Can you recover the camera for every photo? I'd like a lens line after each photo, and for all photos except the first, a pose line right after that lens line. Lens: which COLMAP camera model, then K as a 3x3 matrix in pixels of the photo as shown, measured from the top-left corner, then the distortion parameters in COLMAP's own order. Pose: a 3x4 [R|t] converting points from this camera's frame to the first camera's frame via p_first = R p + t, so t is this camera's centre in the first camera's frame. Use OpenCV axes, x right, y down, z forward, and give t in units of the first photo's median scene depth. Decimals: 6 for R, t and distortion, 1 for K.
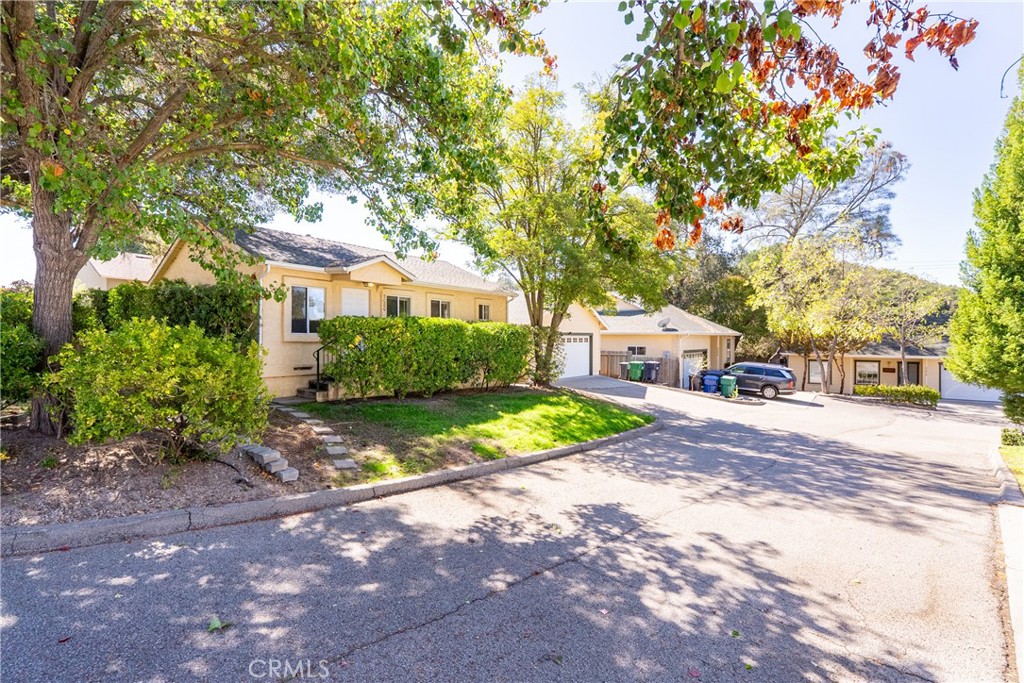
lens RADIAL K [[459.0, 0, 510.5], [0, 459.0, 337.4], [0, 0, 1]] dist [-0.002088, 0.000332]
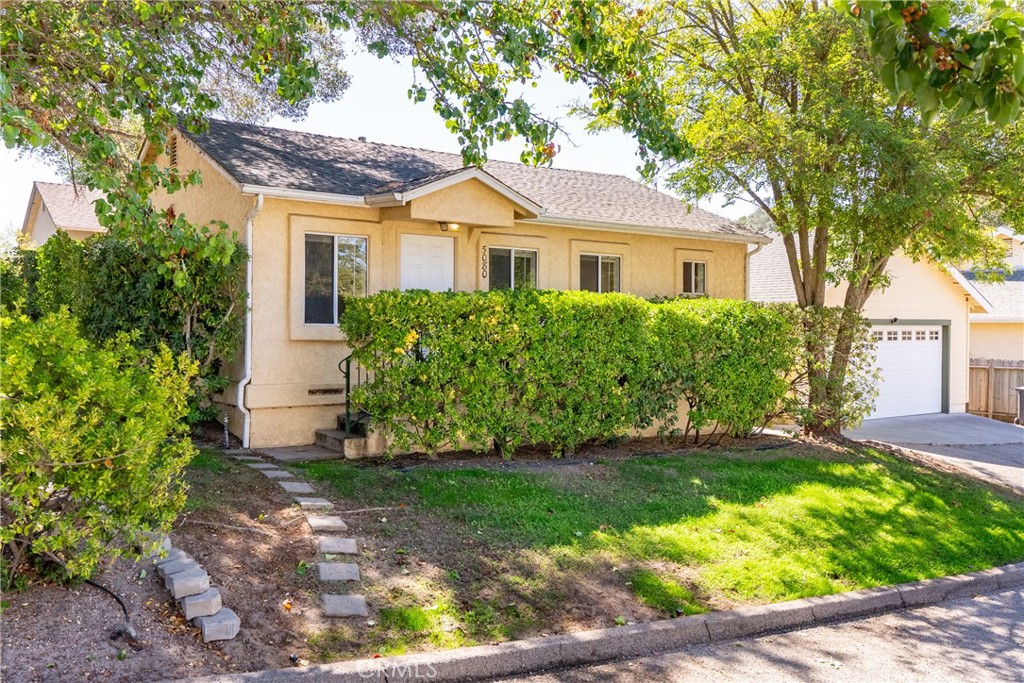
lens RADIAL K [[871.7, 0, 514.0], [0, 871.7, 334.8], [0, 0, 1]] dist [0.004632, -0.004491]
pose [[0.956733, 0.005225, -0.290922, 0.041118], [-0.001917, 0.999930, 0.011653, -0.008938], [0.290962, -0.010591, 0.956676, 0.119036]]
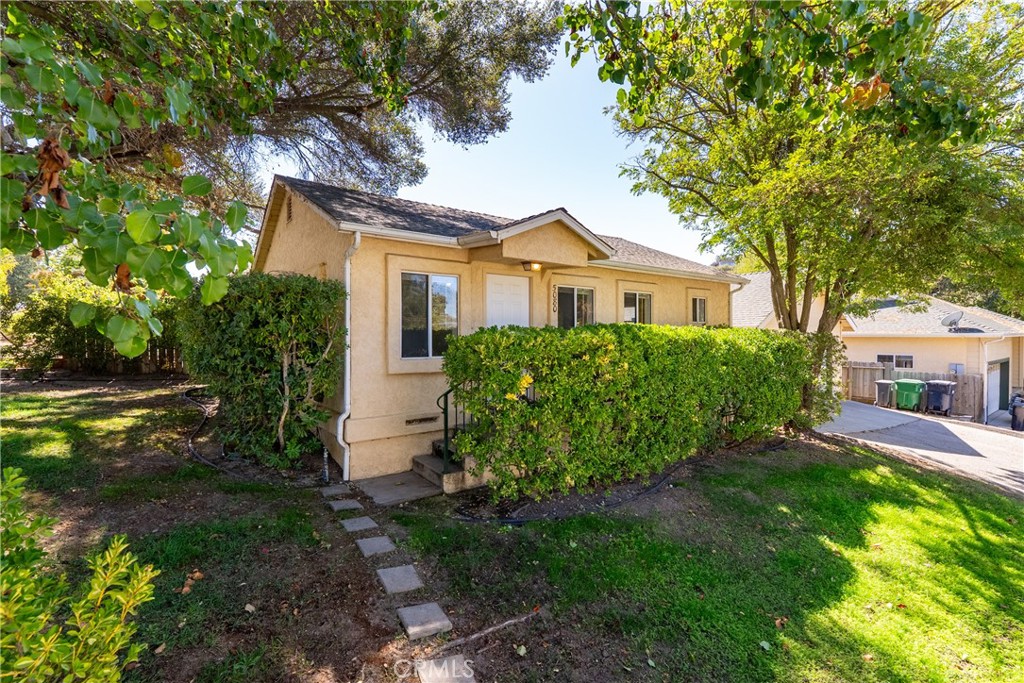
lens RADIAL K [[459.0, 0, 510.5], [0, 459.0, 337.4], [0, 0, 1]] dist [-0.002088, 0.000332]
pose [[0.961558, -0.003025, -0.274584, -0.202108], [0.005972, 0.999933, 0.009895, -0.039247], [0.274535, -0.011154, 0.961512, 0.511240]]
